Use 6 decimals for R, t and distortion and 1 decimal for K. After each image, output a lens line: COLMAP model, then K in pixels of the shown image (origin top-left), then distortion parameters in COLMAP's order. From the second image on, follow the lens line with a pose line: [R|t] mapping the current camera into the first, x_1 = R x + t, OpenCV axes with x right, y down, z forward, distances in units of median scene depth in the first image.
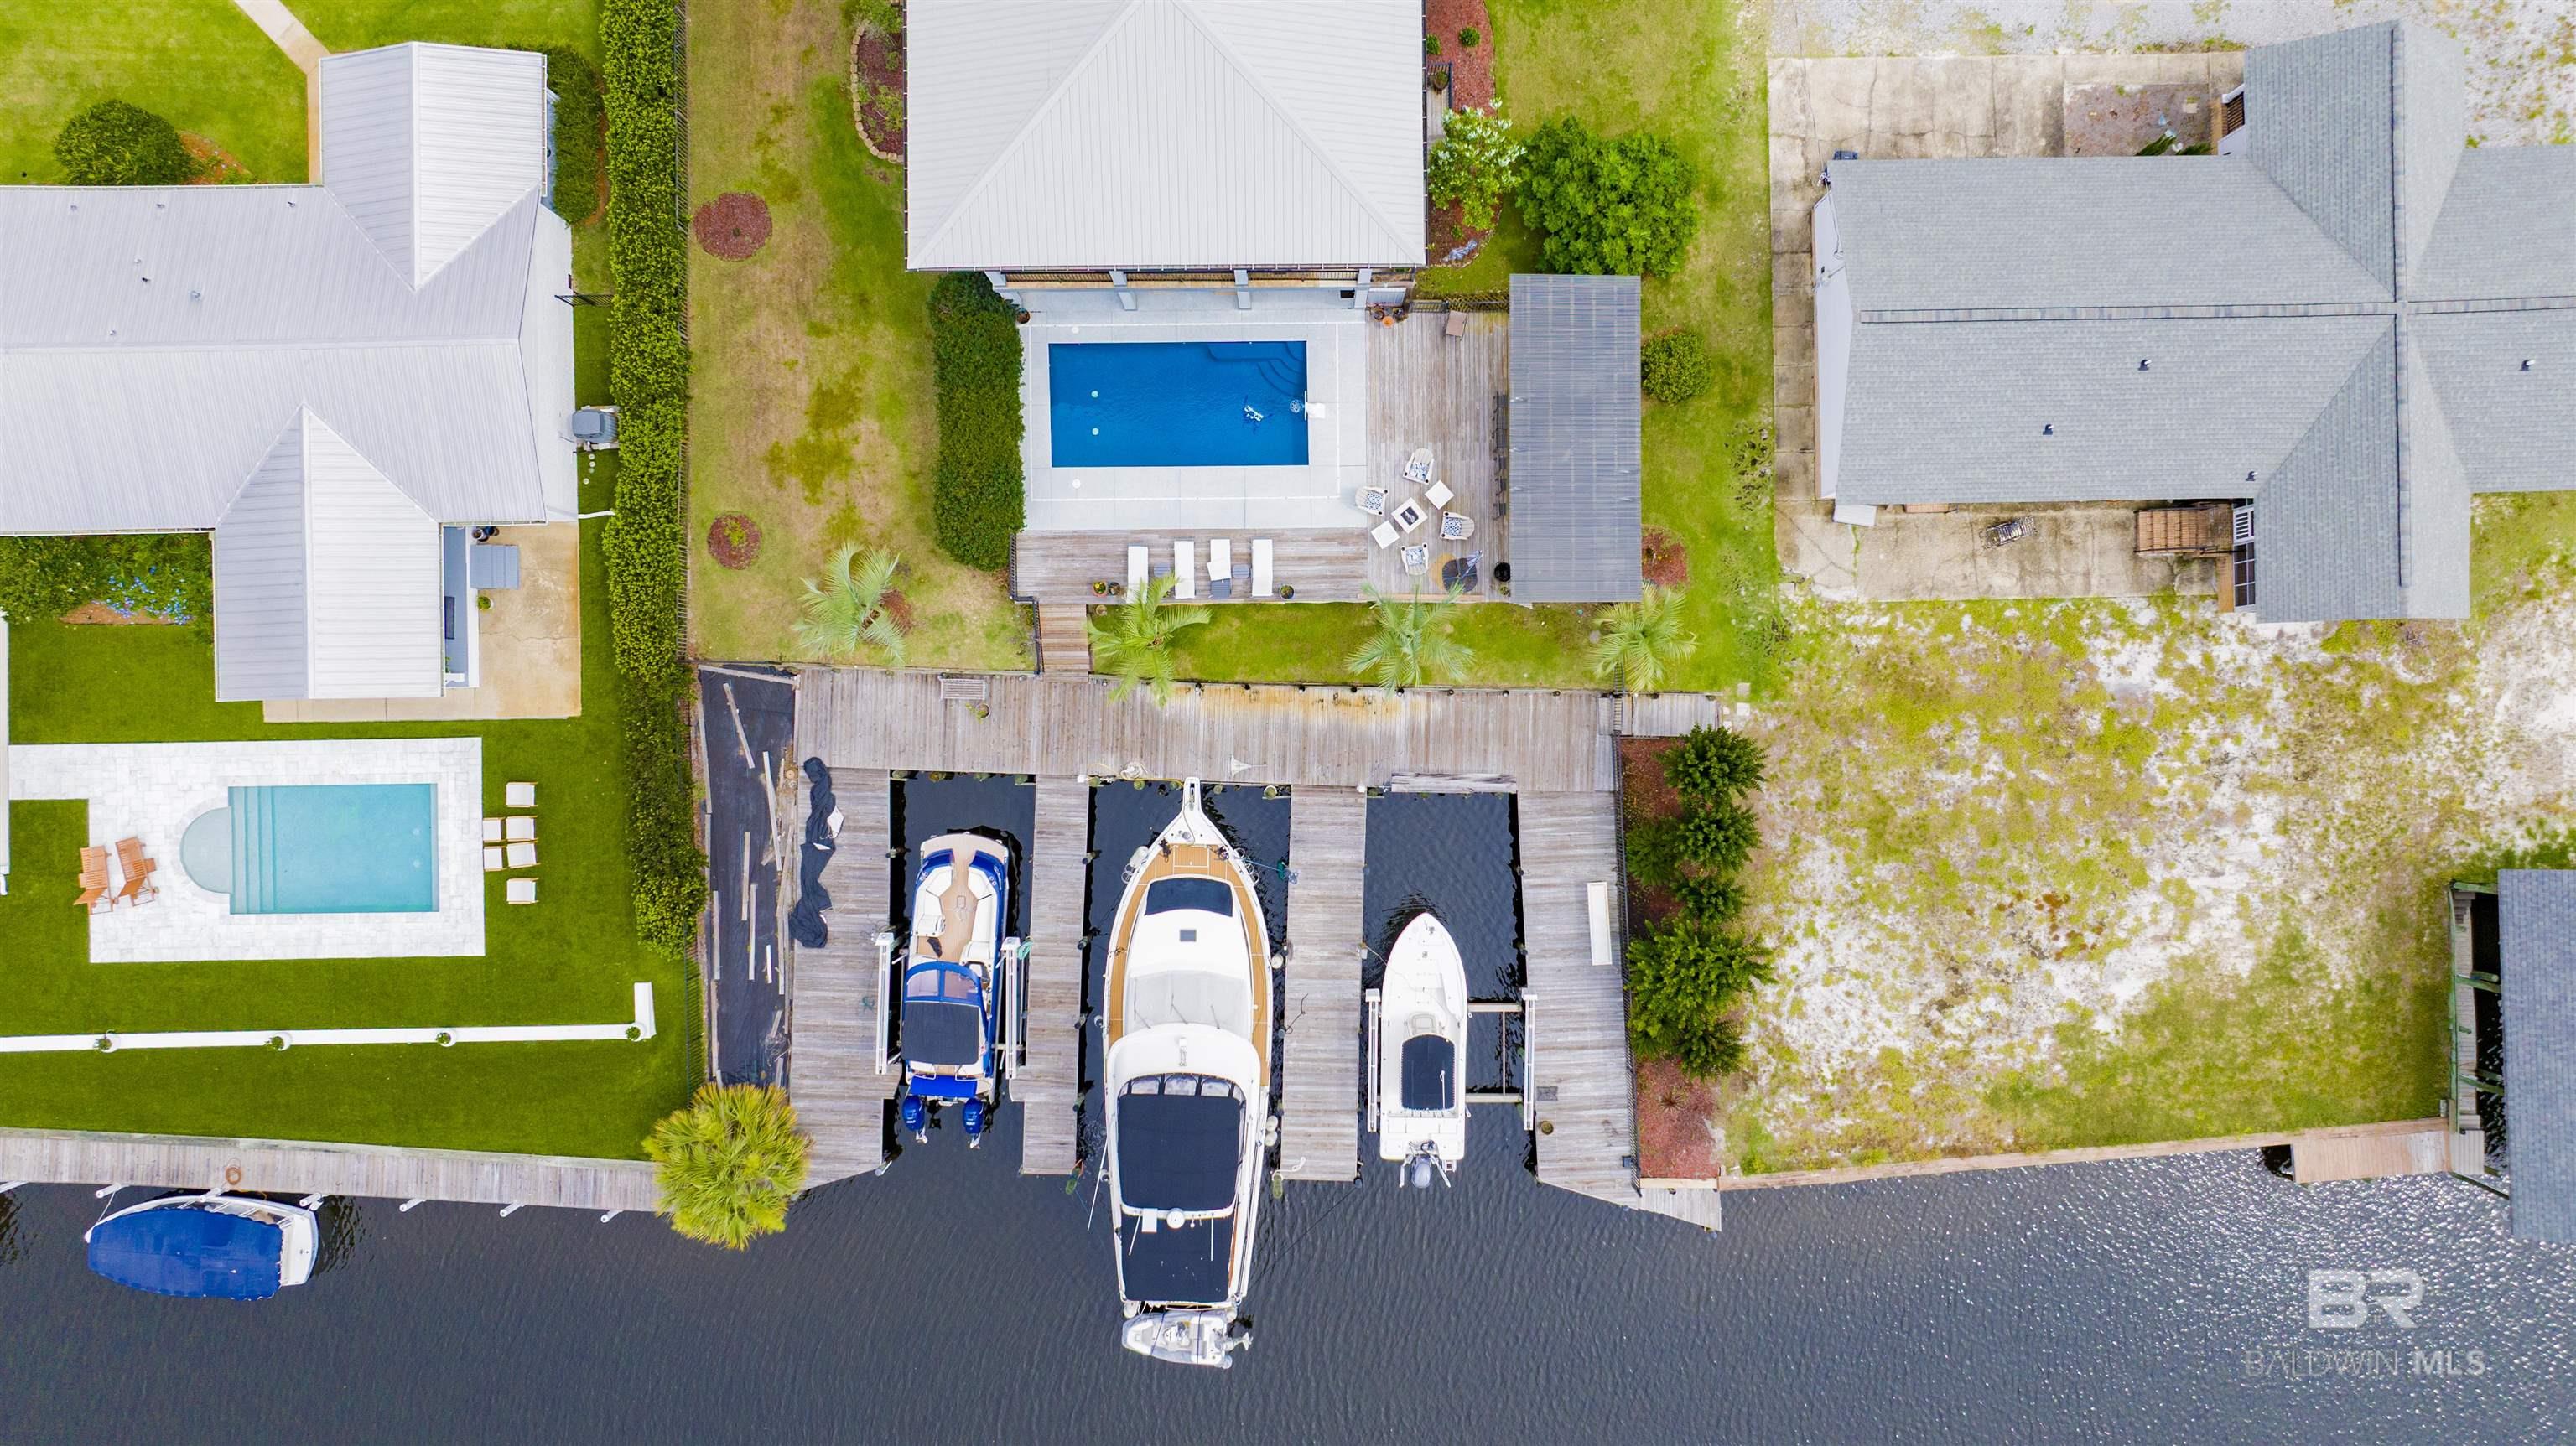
lens RADIAL K [[1808.7, 0, 1298.2], [0, 1808.7, 711.5], [0, 0, 1]] dist [-0.014006, -0.004707]
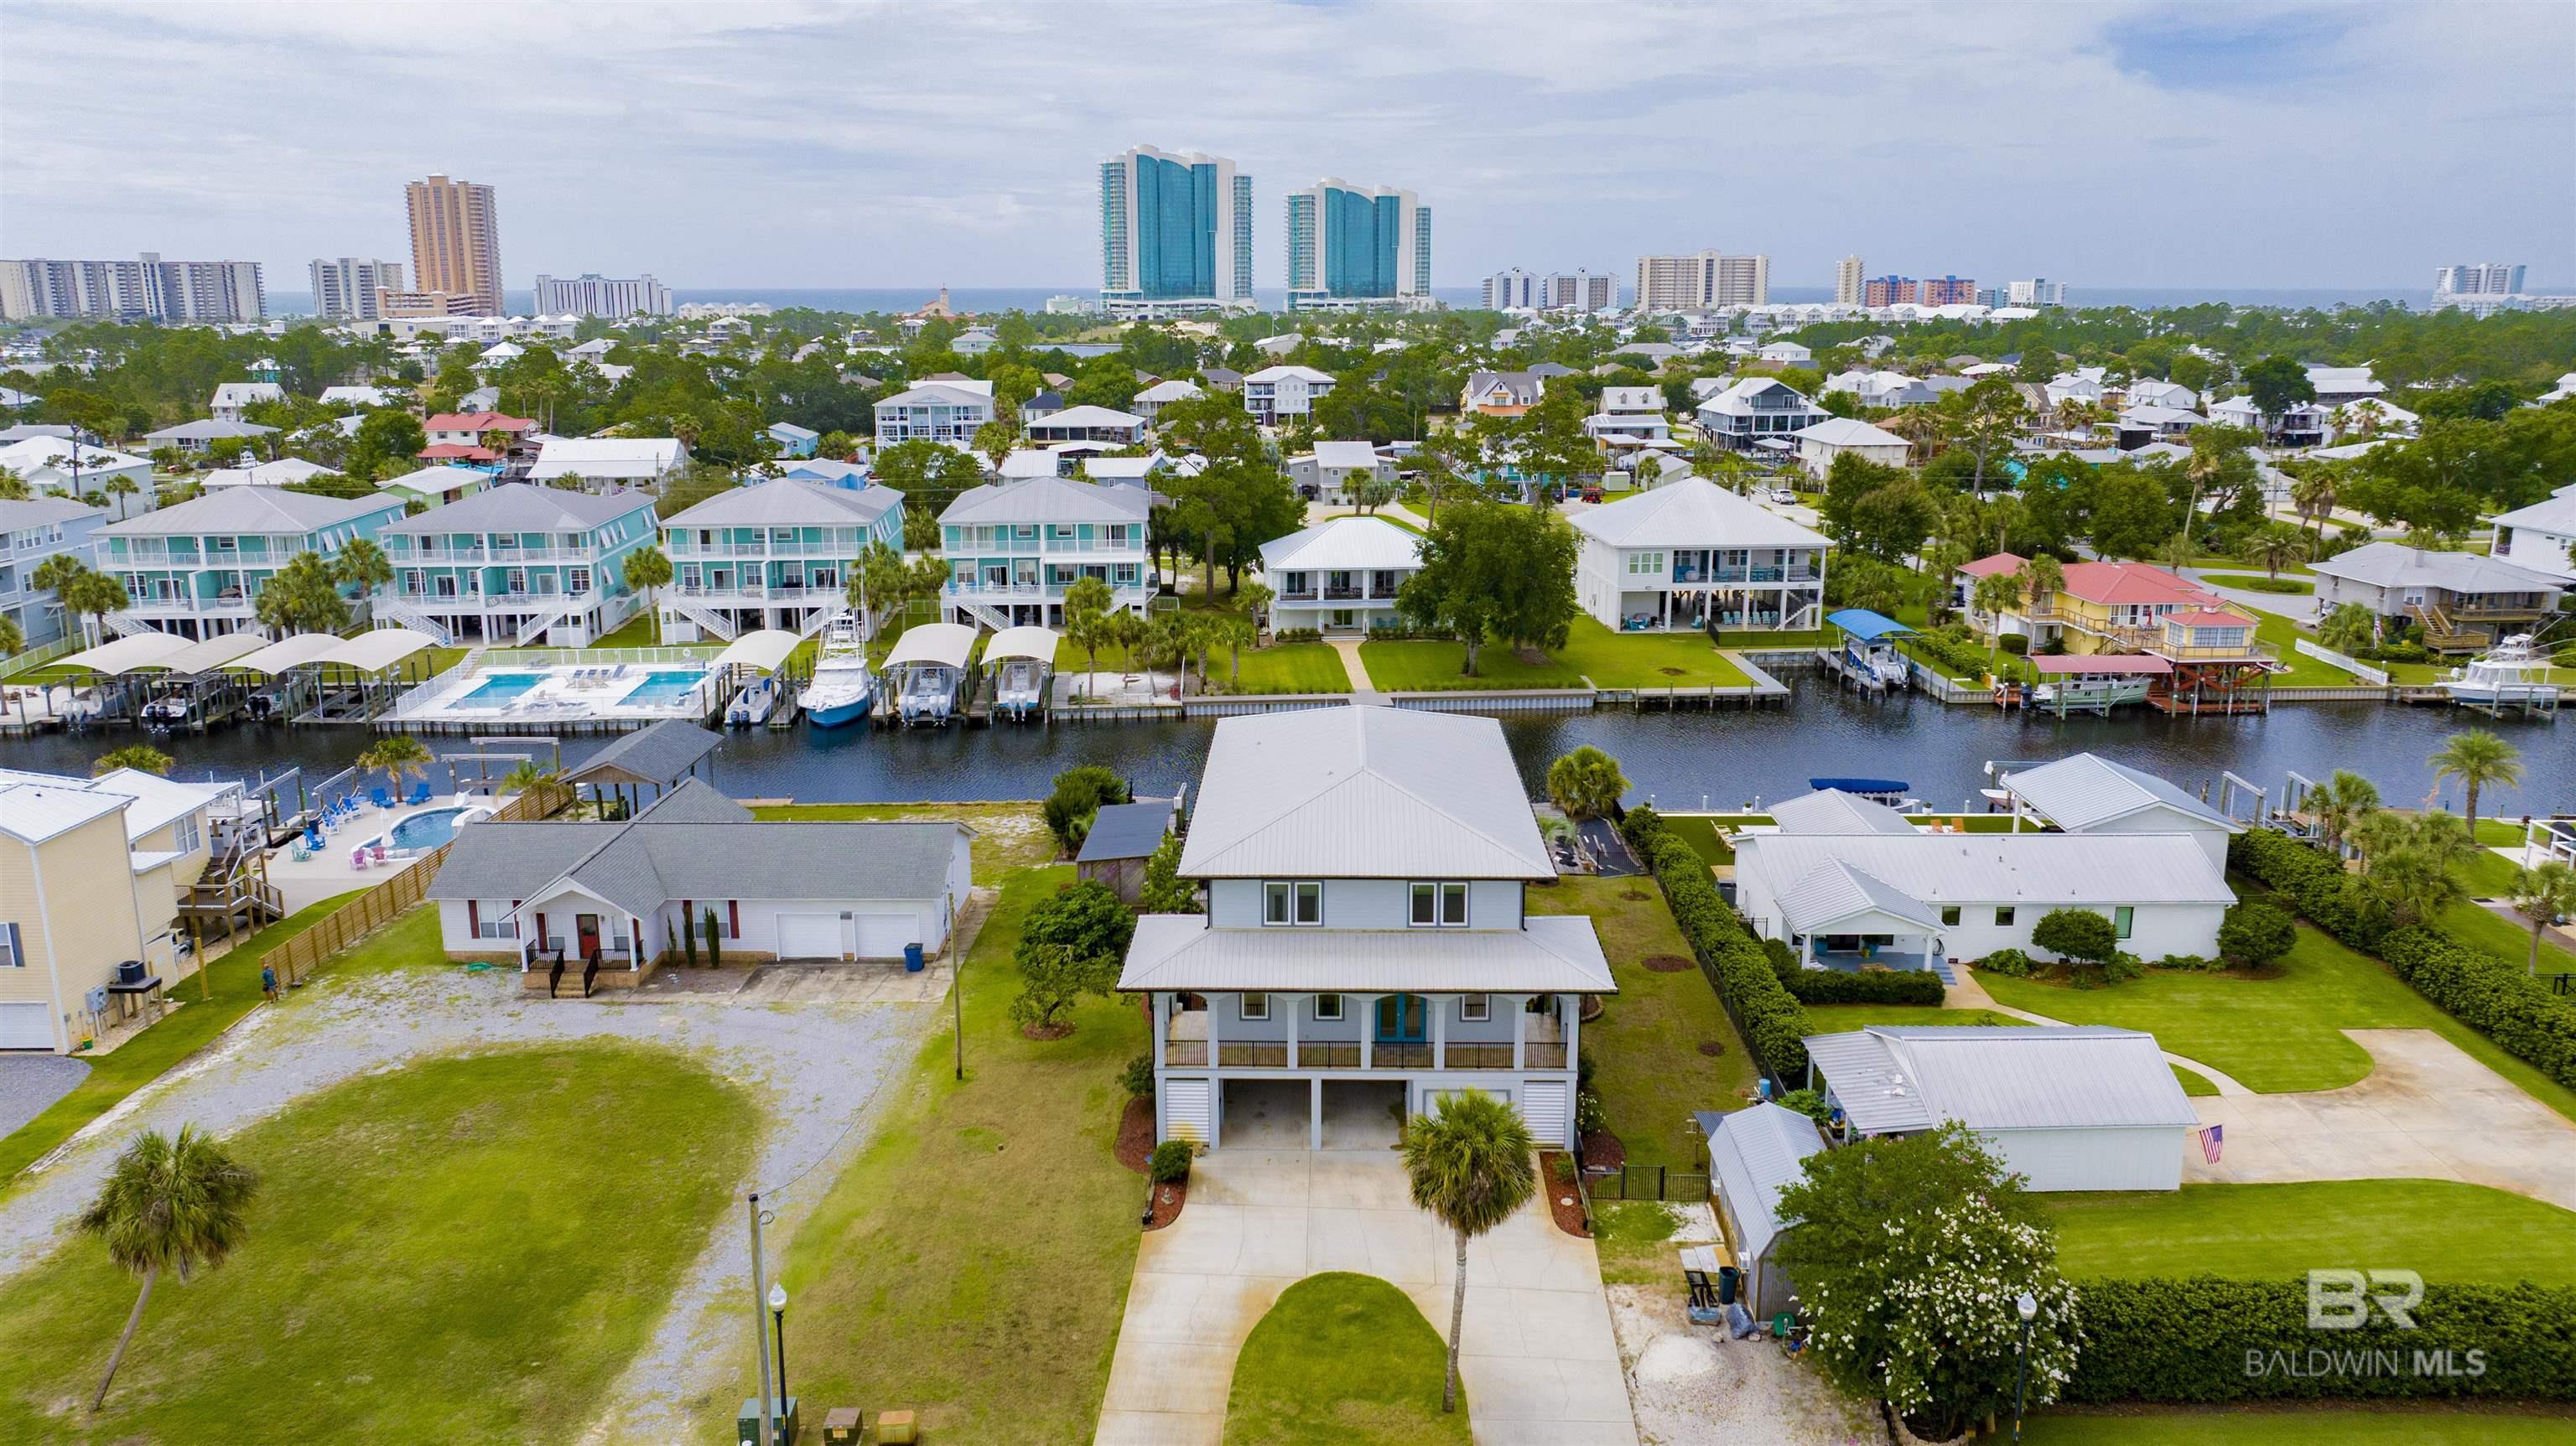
lens RADIAL K [[1840.8, 0, 1300.4], [0, 1840.8, 717.2], [0, 0, 1]] dist [-0.019321, -0.000115]
pose [[-0.999730, -0.009106, 0.021393, -0.042900], [0.022859, -0.217002, 0.975904, -1.682492], [-0.004244, 0.976129, 0.217151, 0.474739]]
